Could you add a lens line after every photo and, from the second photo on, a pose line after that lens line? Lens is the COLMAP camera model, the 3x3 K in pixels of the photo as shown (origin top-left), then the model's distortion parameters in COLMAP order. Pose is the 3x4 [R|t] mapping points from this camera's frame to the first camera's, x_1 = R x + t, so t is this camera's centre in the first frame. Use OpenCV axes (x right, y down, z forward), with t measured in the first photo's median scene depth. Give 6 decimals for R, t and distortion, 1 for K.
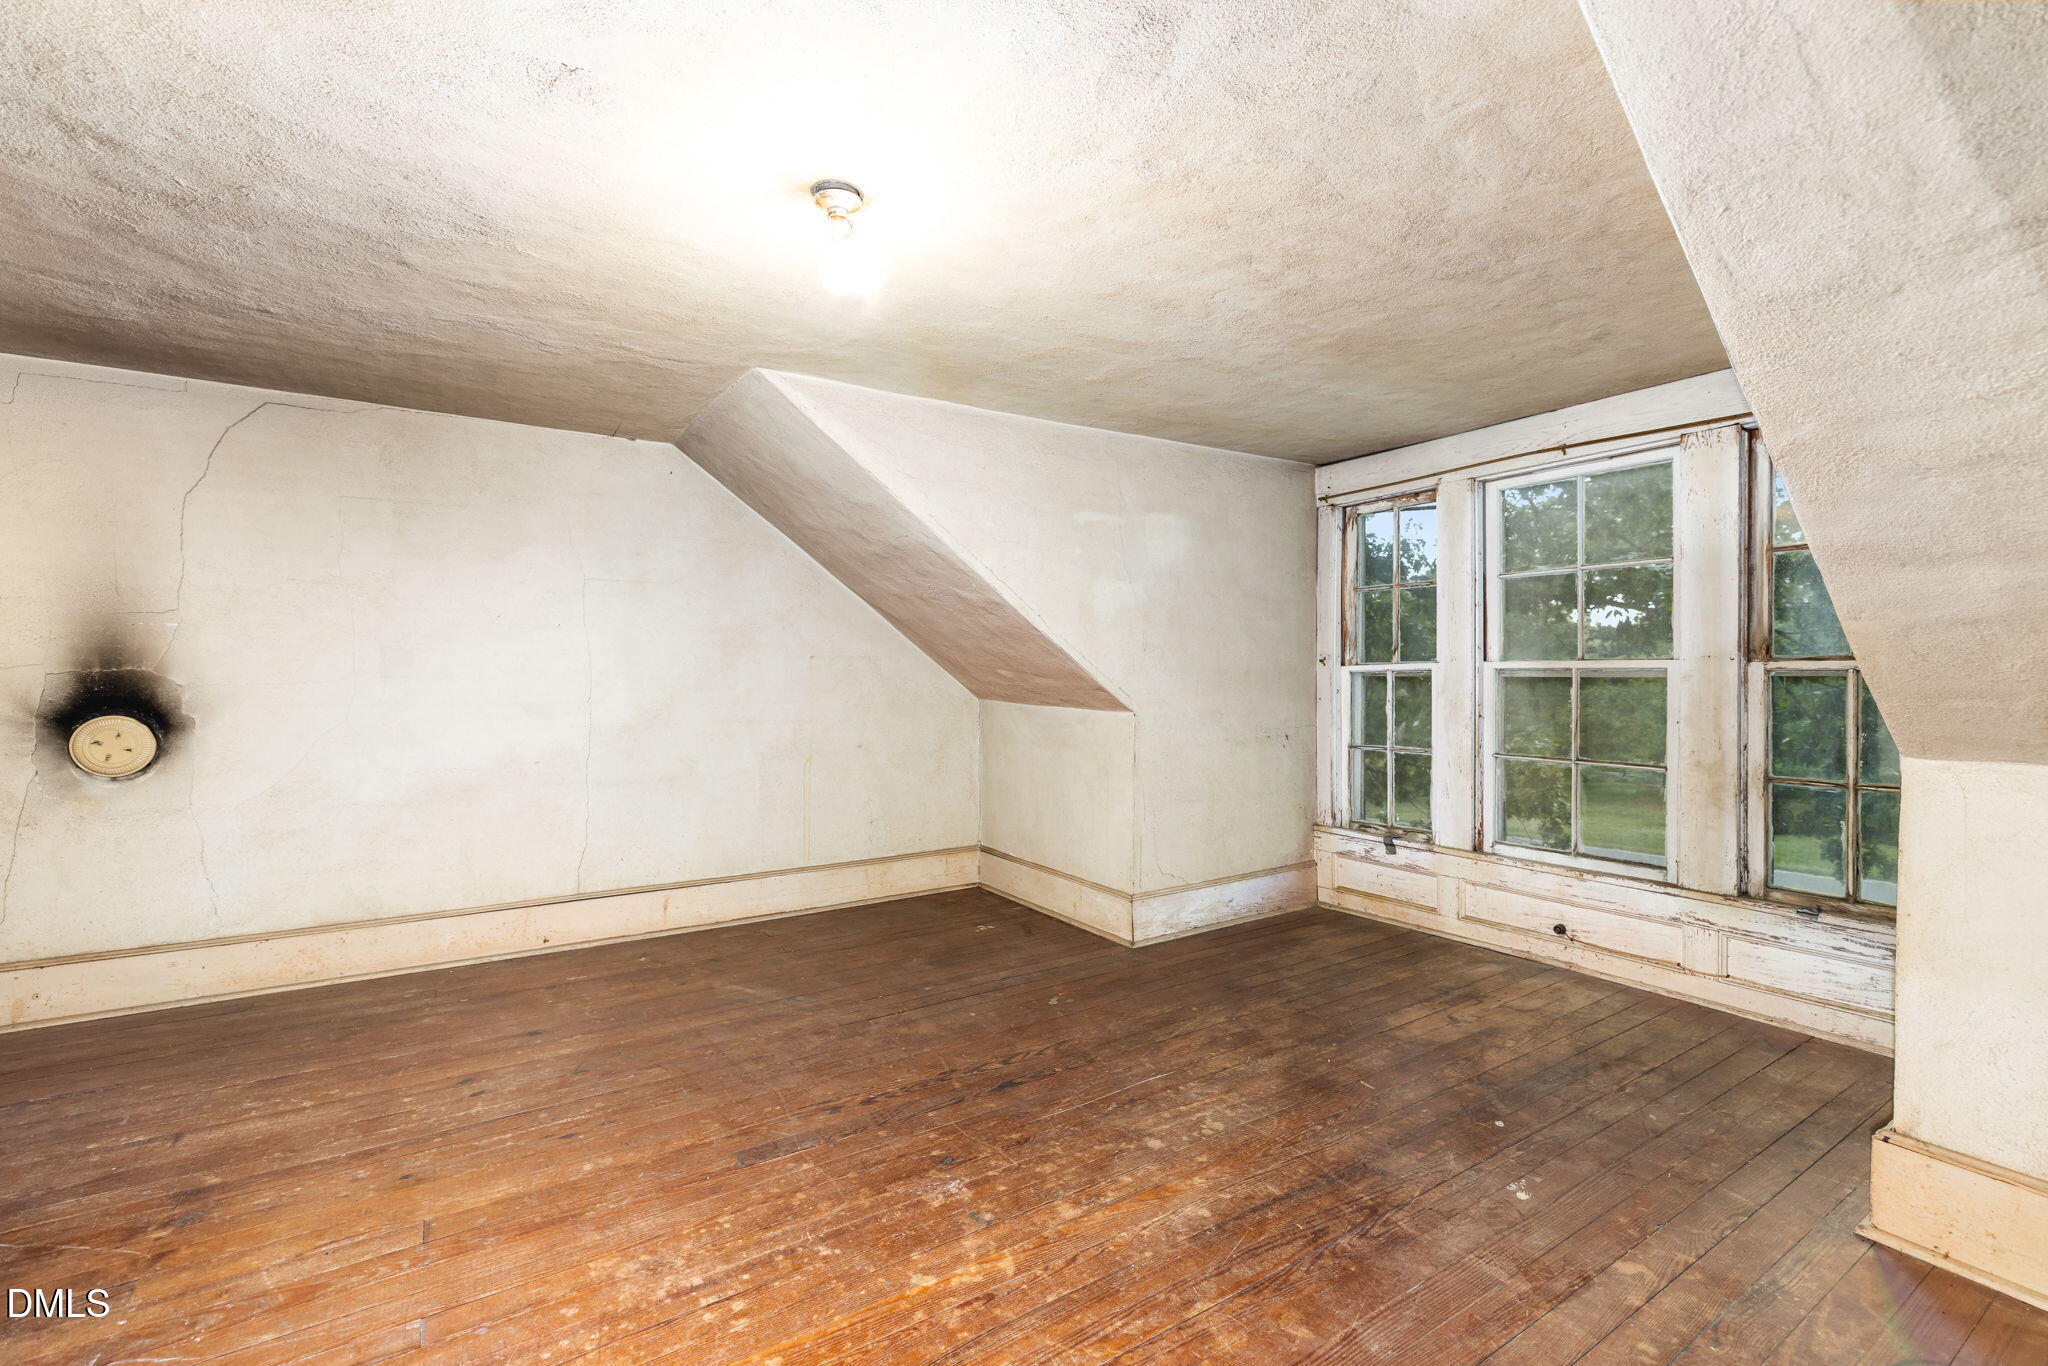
lens RADIAL K [[835.2, 0, 1024.0], [0, 835.2, 683.0], [0, 0, 1]] dist [0.001024, 0.000257]
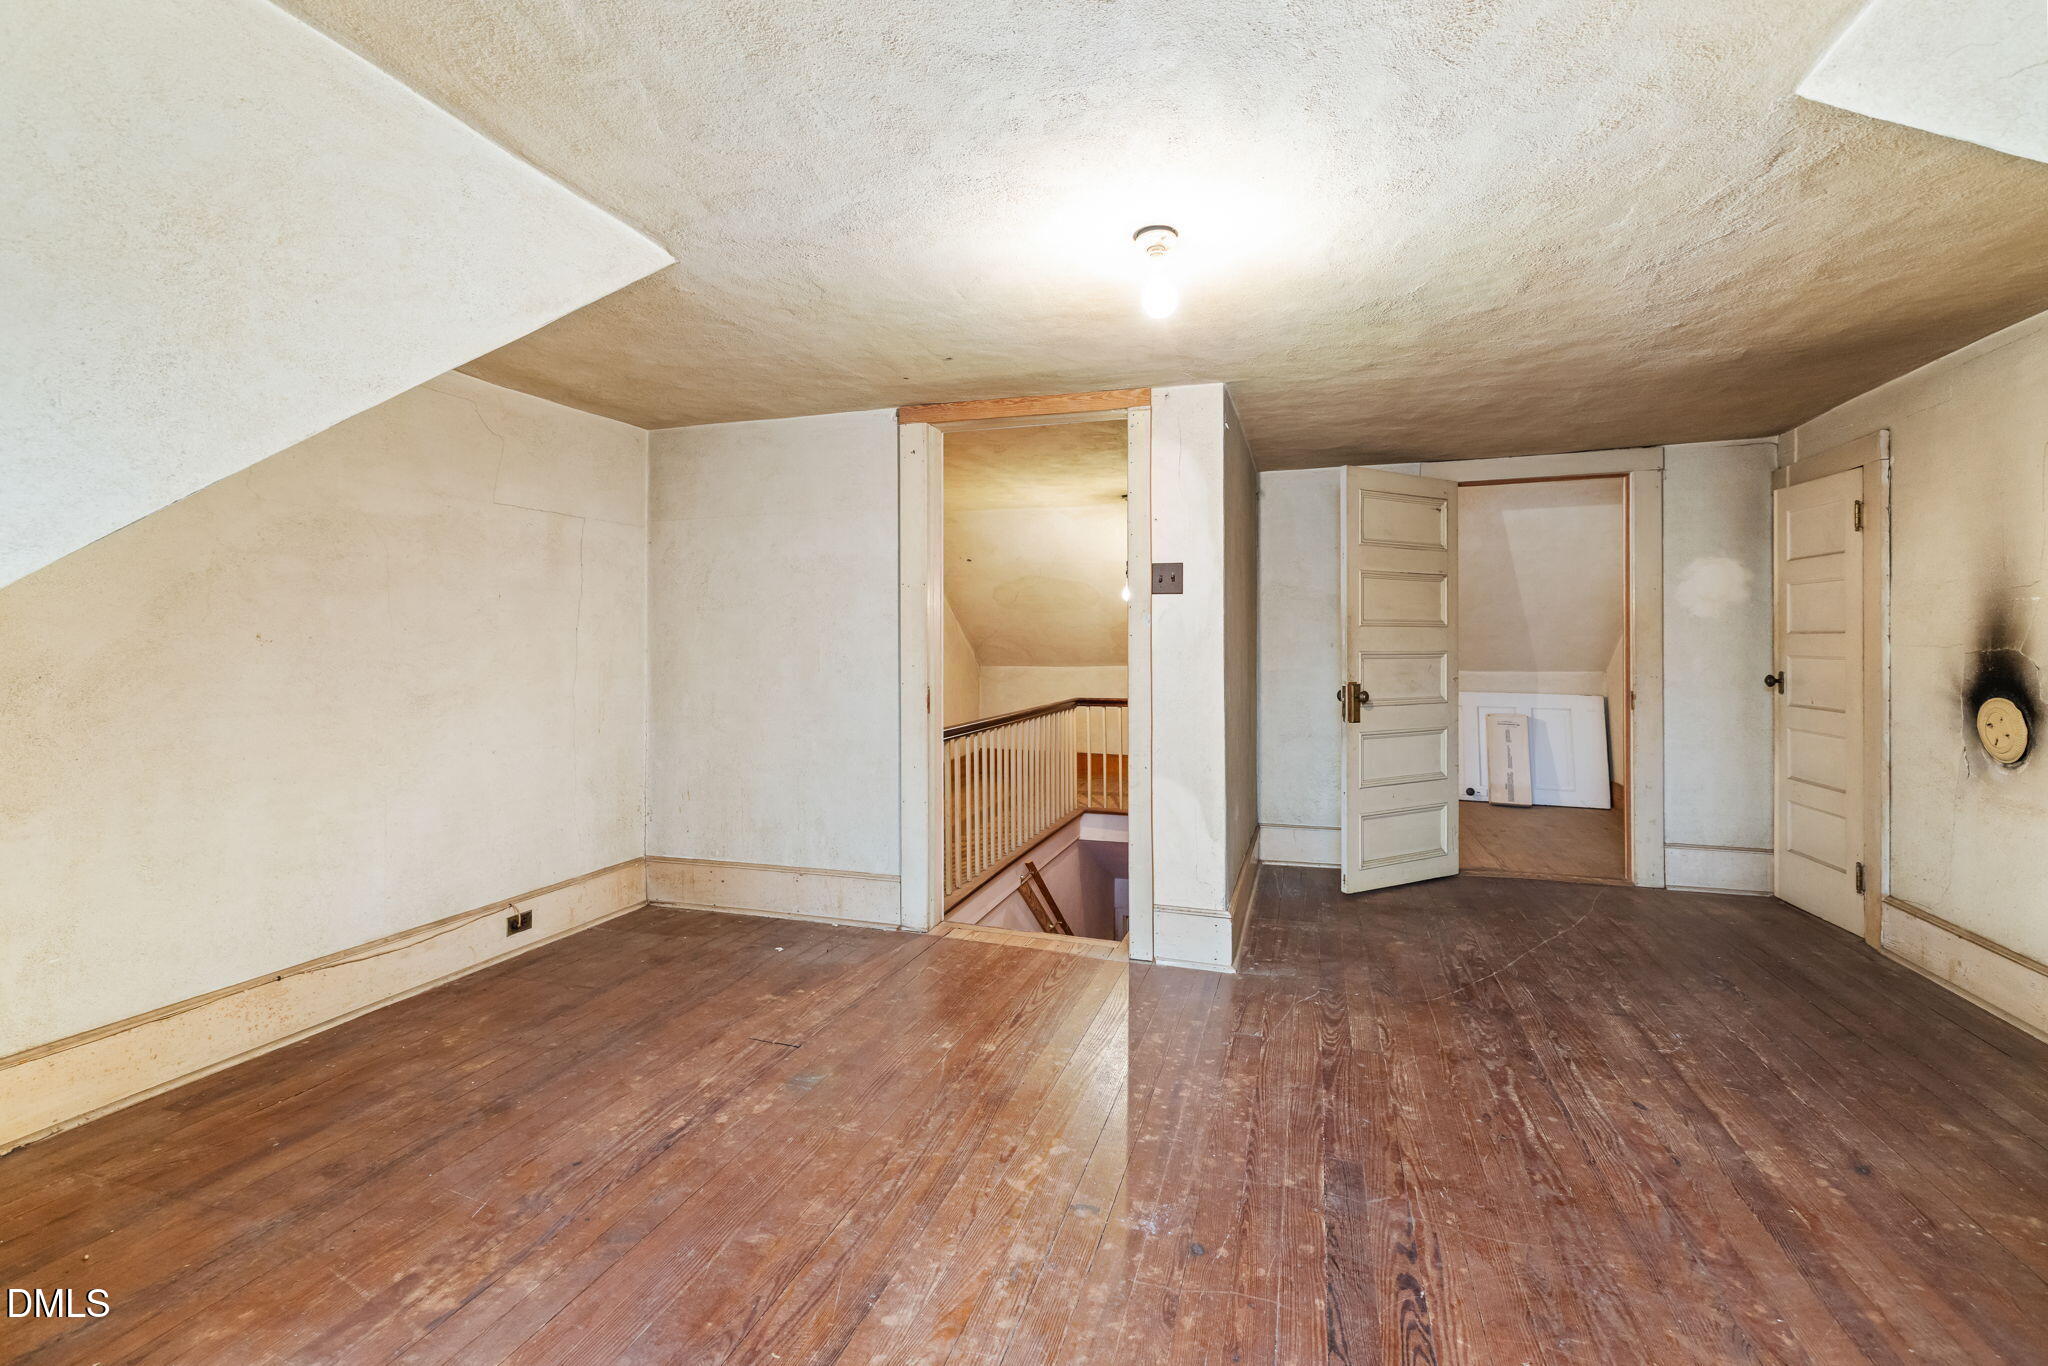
lens RADIAL K [[887.2, 0, 1016.4], [0, 887.2, 655.8], [0, 0, 1]] dist [-0.000314, 0.000262]
pose [[-0.766774, 0.005119, -0.641896, 0.626443], [-0.012794, 0.999648, 0.023254, -0.026735], [0.641789, 0.026043, -0.766439, 1.609447]]
